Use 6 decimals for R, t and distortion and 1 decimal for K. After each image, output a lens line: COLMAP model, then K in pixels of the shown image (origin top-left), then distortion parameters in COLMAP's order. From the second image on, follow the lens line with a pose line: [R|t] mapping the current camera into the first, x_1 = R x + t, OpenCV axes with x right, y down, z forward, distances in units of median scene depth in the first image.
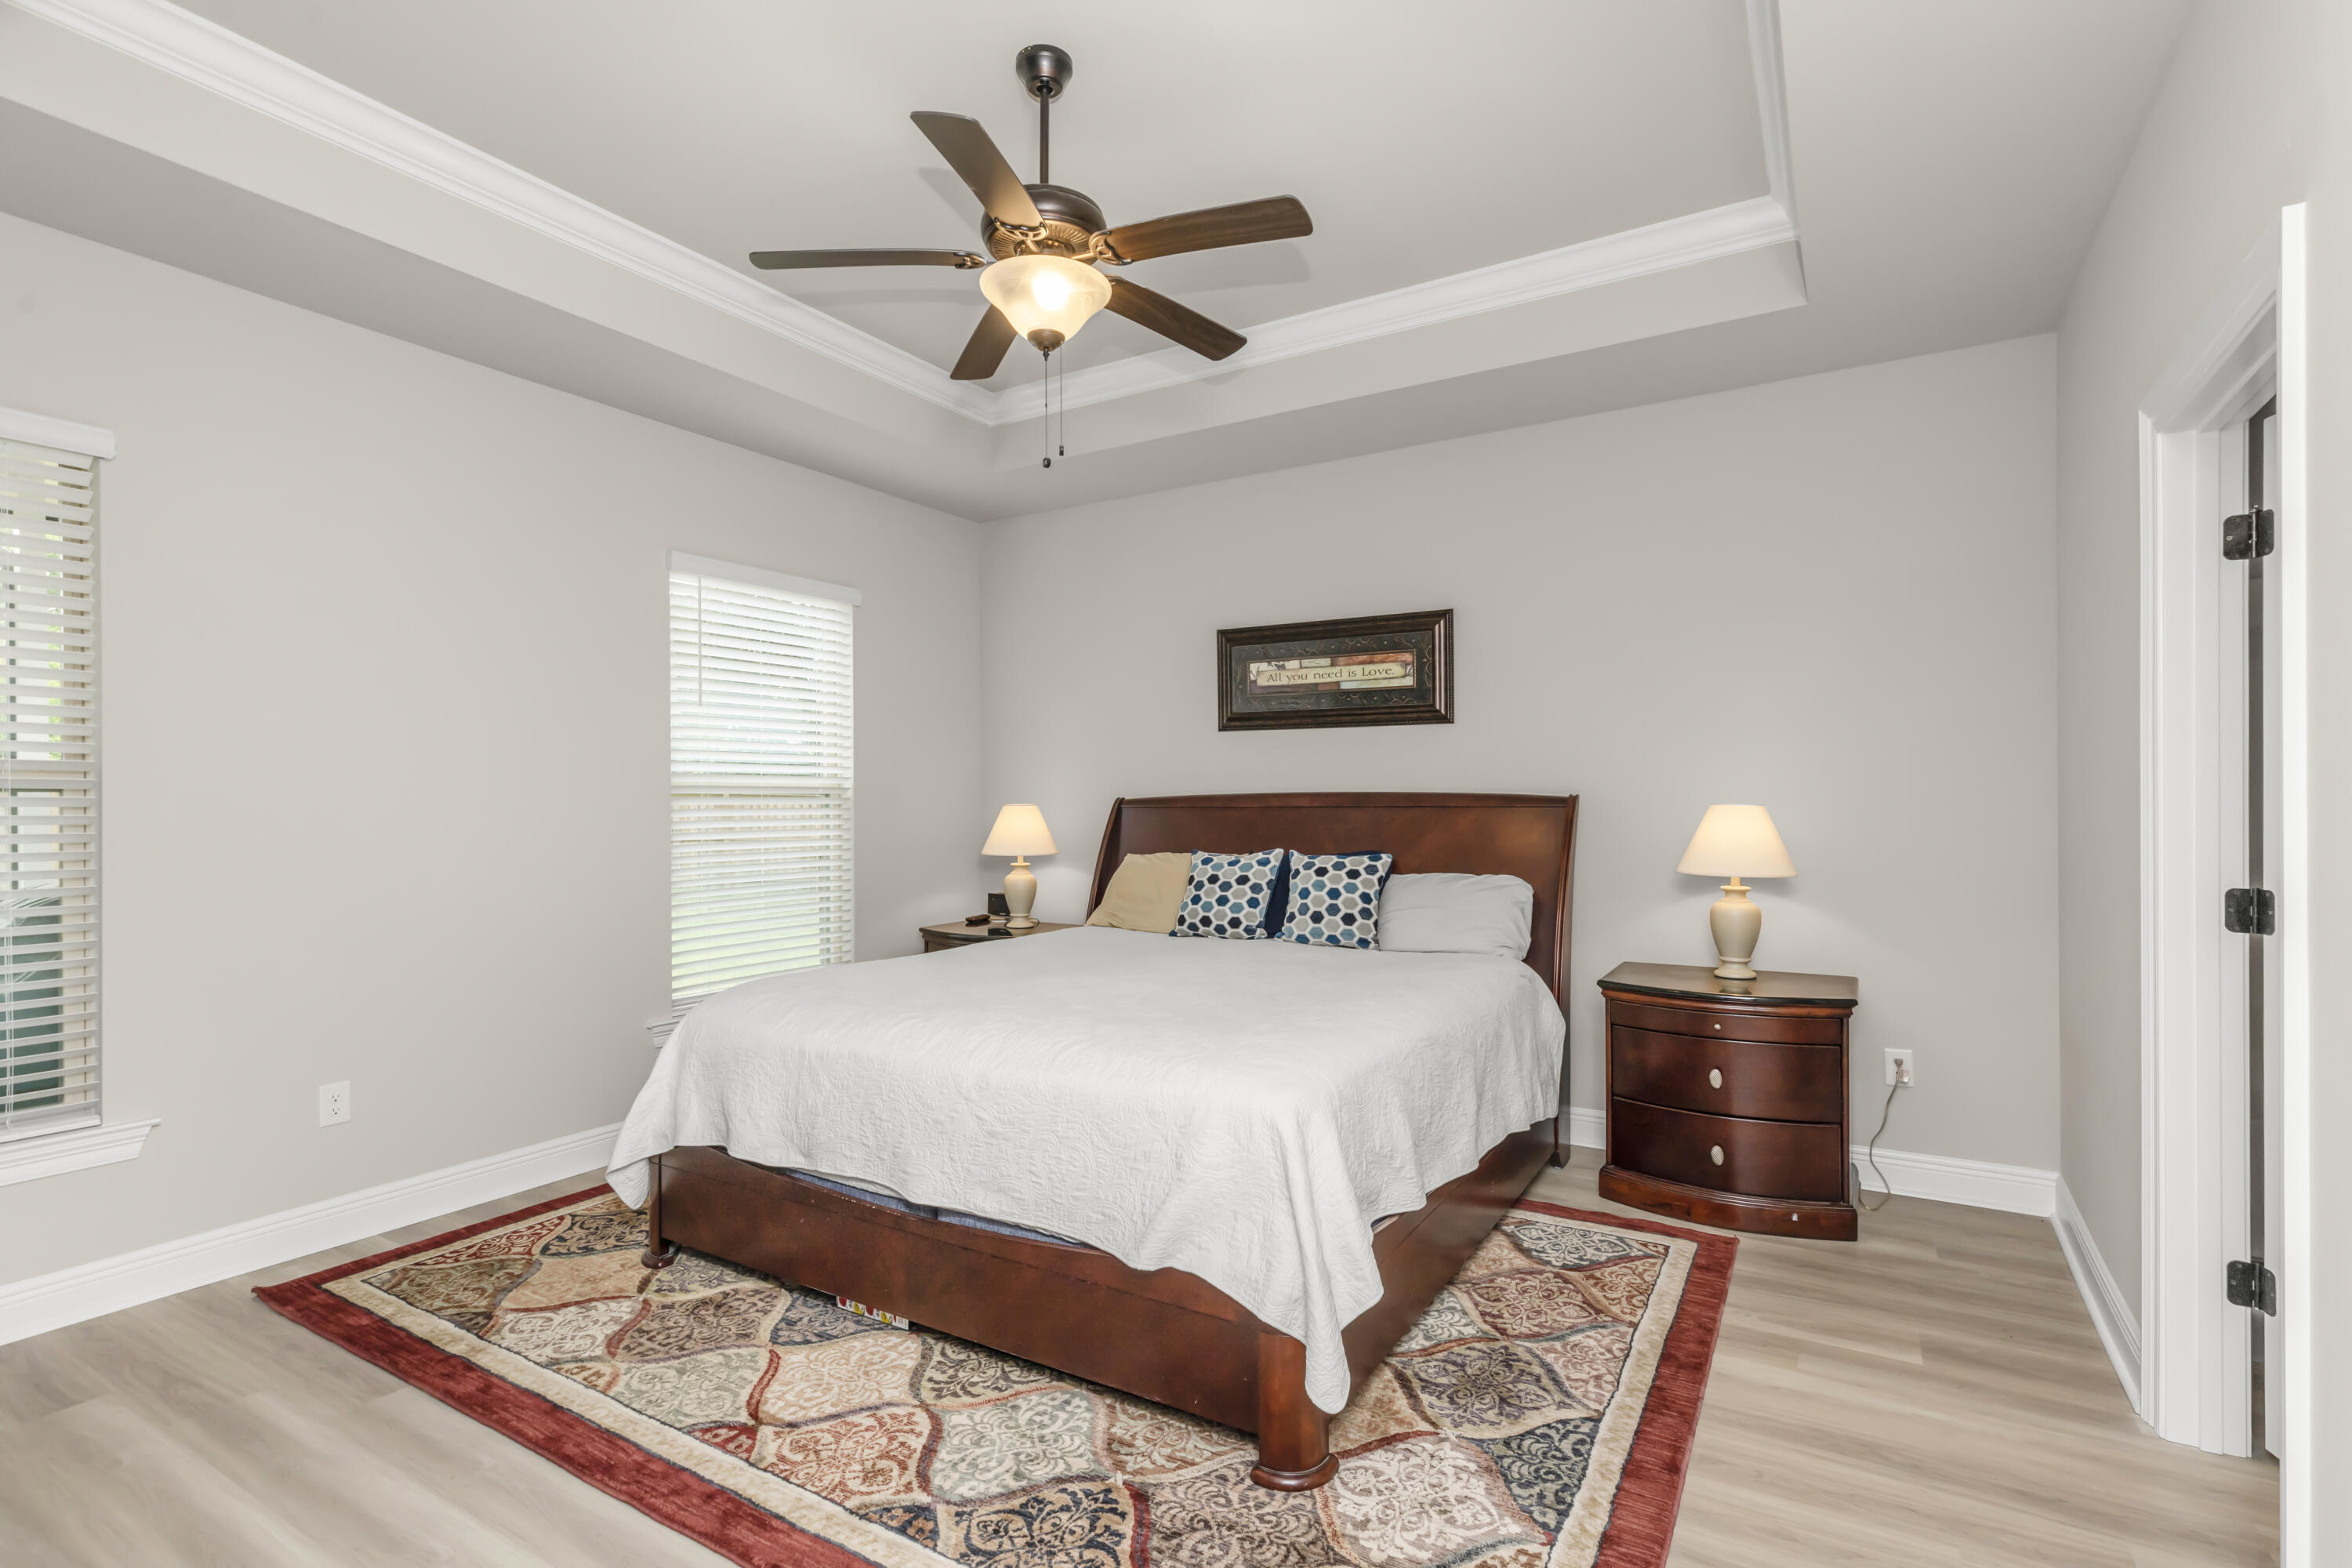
lens RADIAL K [[1071.1, 0, 1174.0], [0, 1071.1, 809.4], [0, 0, 1]] dist [0.002122, -0.000320]
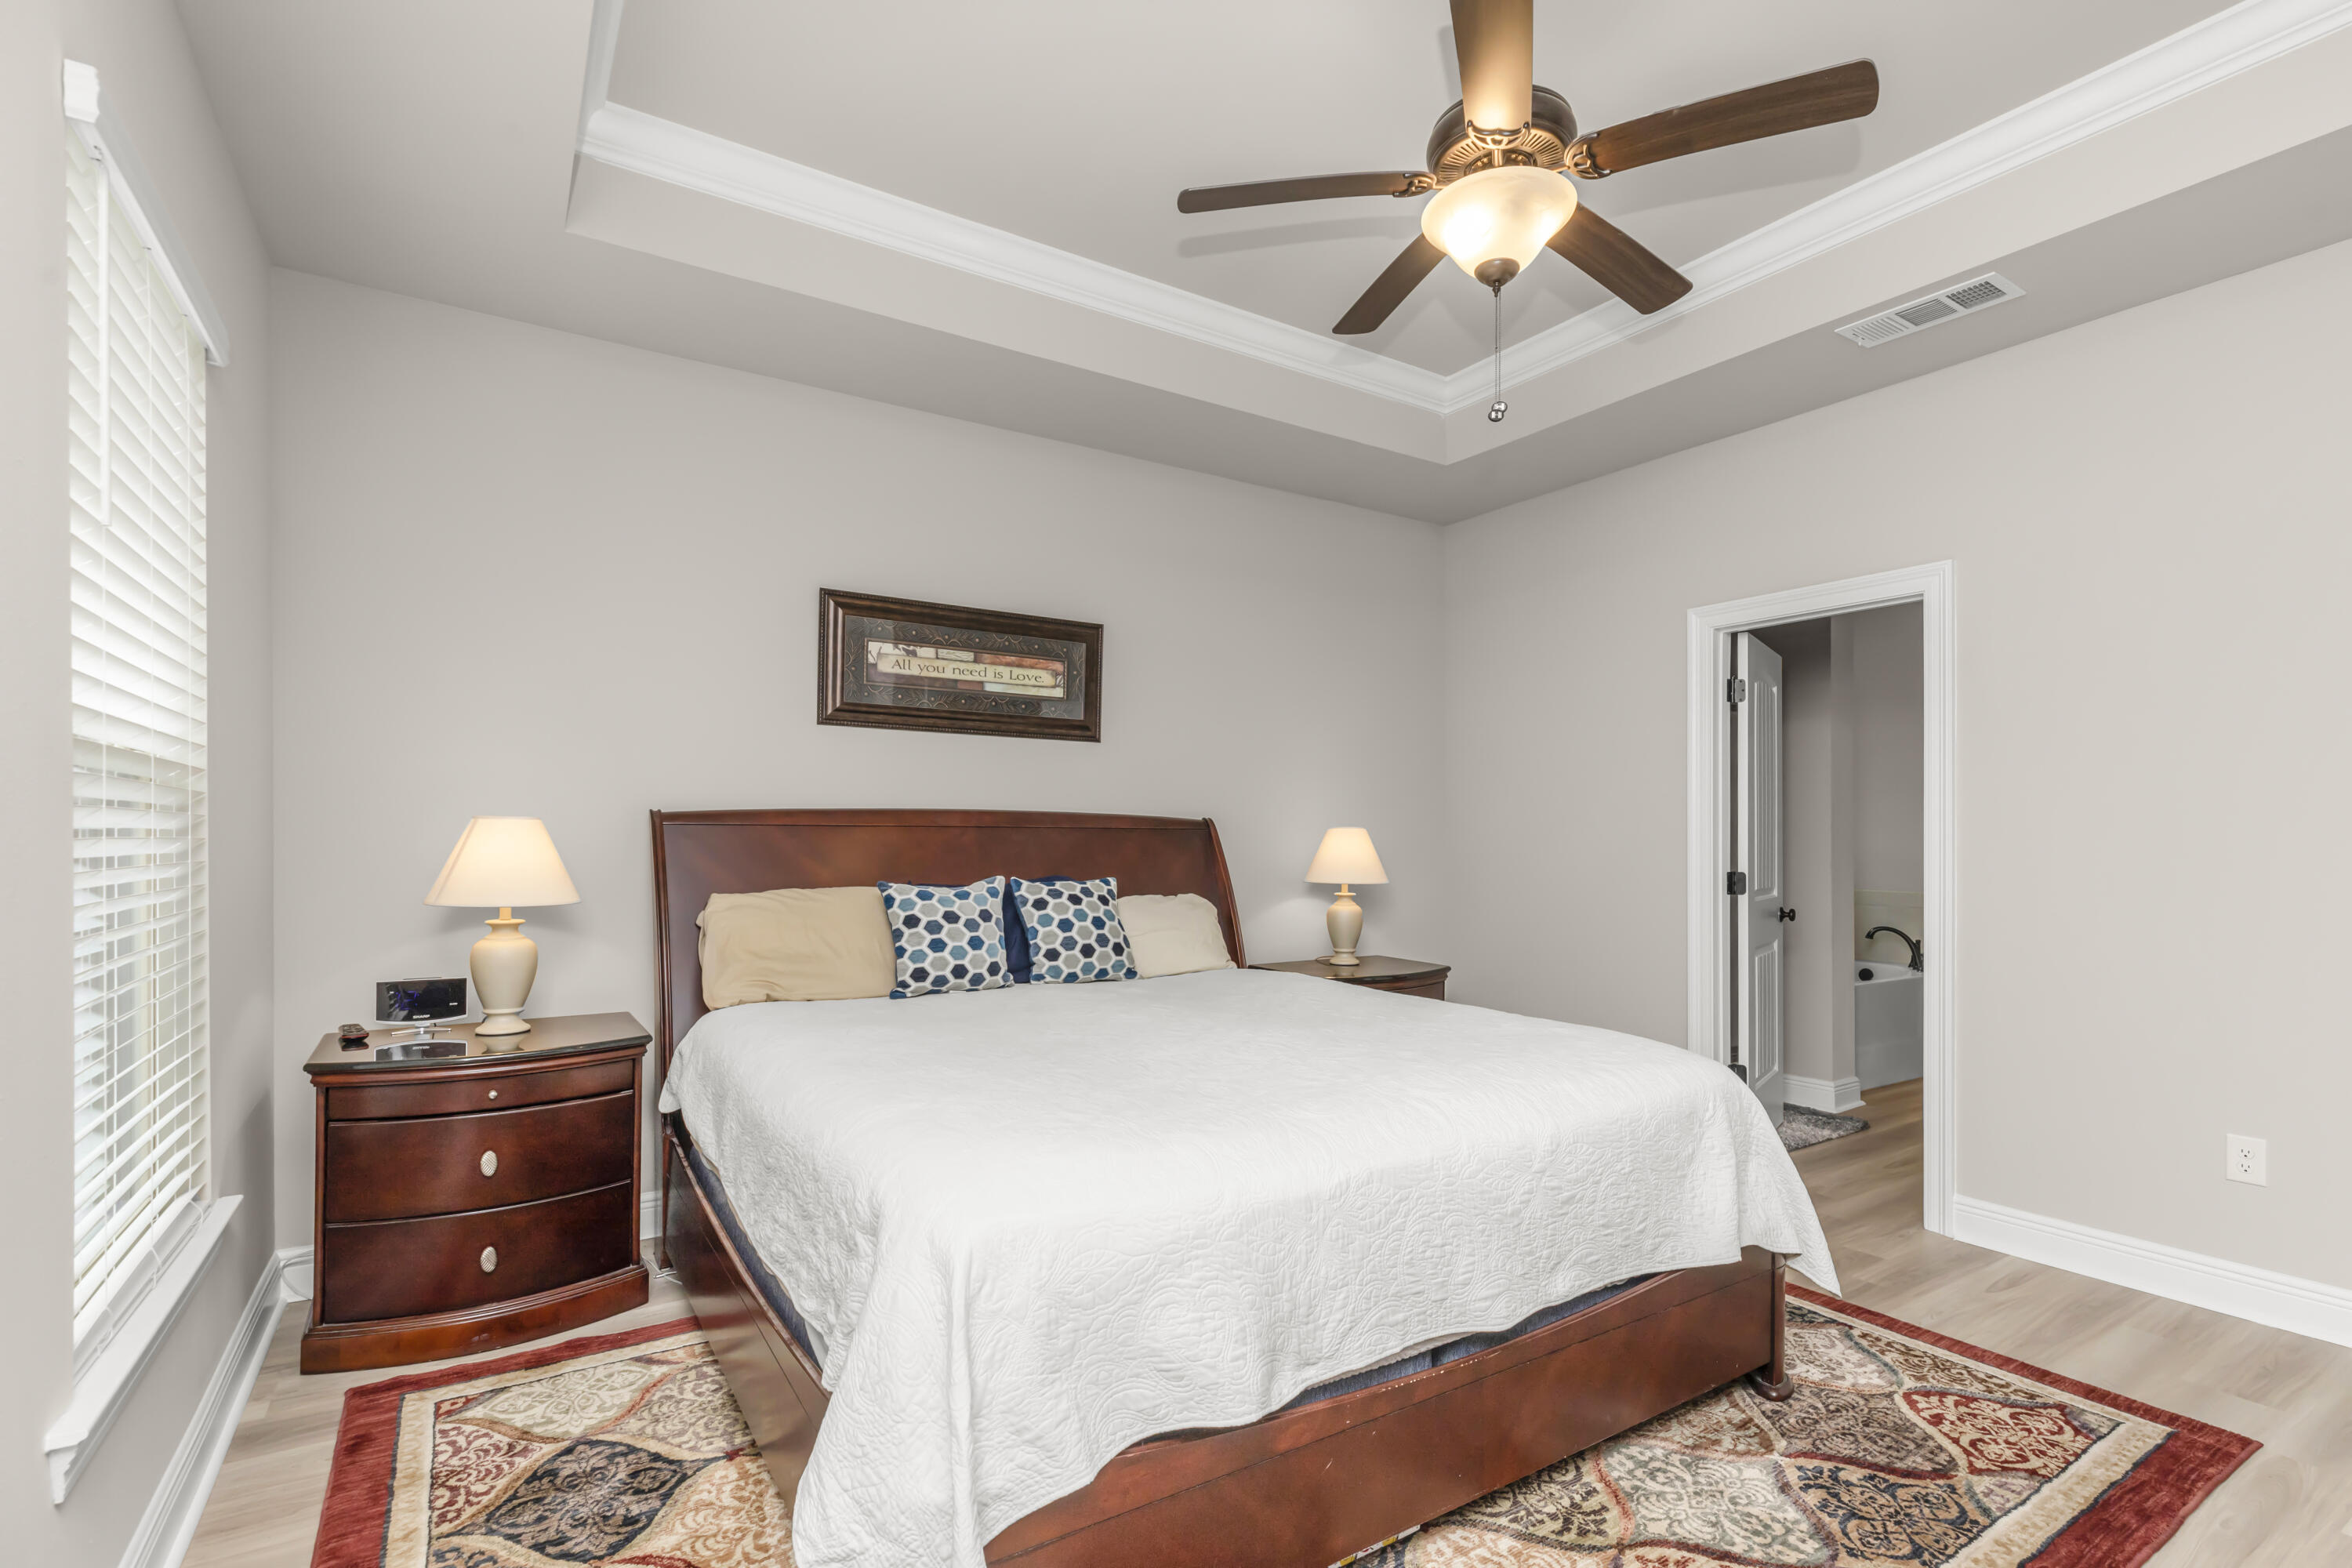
lens RADIAL K [[1098.9, 0, 1177.1], [0, 1098.9, 842.3], [0, 0, 1]] dist [0.001865, -0.000087]
pose [[0.445359, -0.000906, 0.895352, -0.600334], [-0.002495, 0.999994, 0.002253, 0.008024], [-0.895349, -0.003238, 0.445354, 0.490740]]
